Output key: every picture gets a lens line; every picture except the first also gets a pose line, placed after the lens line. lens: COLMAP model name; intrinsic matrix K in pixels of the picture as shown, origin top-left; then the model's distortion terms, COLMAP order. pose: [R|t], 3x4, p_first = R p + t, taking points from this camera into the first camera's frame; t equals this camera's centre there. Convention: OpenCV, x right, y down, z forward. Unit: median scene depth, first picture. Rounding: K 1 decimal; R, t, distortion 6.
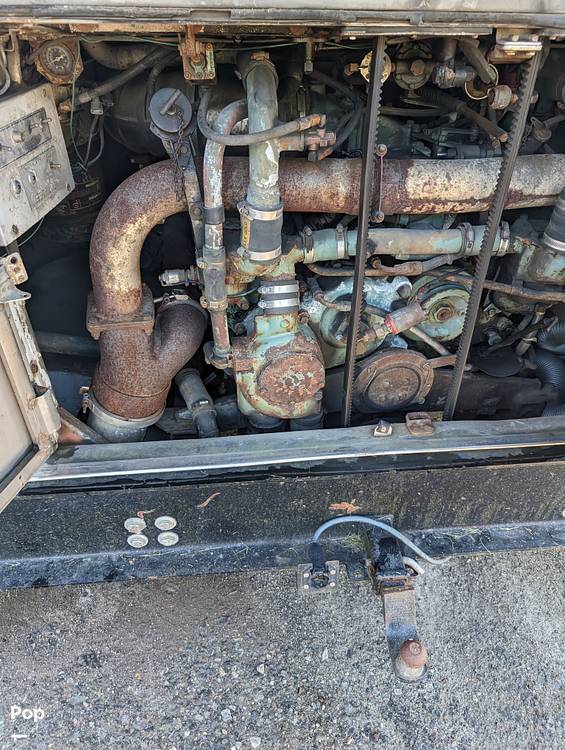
lens RADIAL K [[505.0, 0, 282.5], [0, 505.0, 375.0], [0, 0, 1]] dist [0.004823, -0.004405]
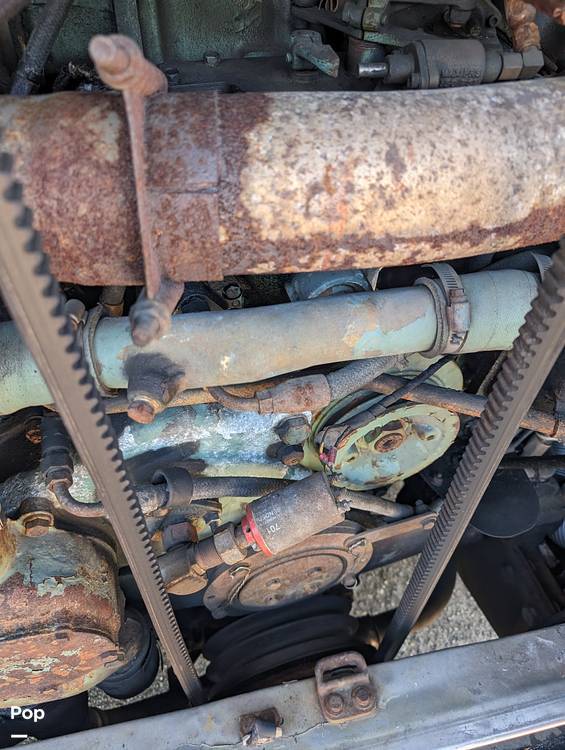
lens RADIAL K [[490.8, 0, 279.2], [0, 490.8, 348.7], [0, 0, 1]] dist [0.004280, -0.000124]
pose [[0.994802, -0.061969, 0.080797, 0.212451], [0.051606, 0.990867, 0.124580, -0.292727], [-0.087780, -0.119763, 0.988914, 0.652233]]
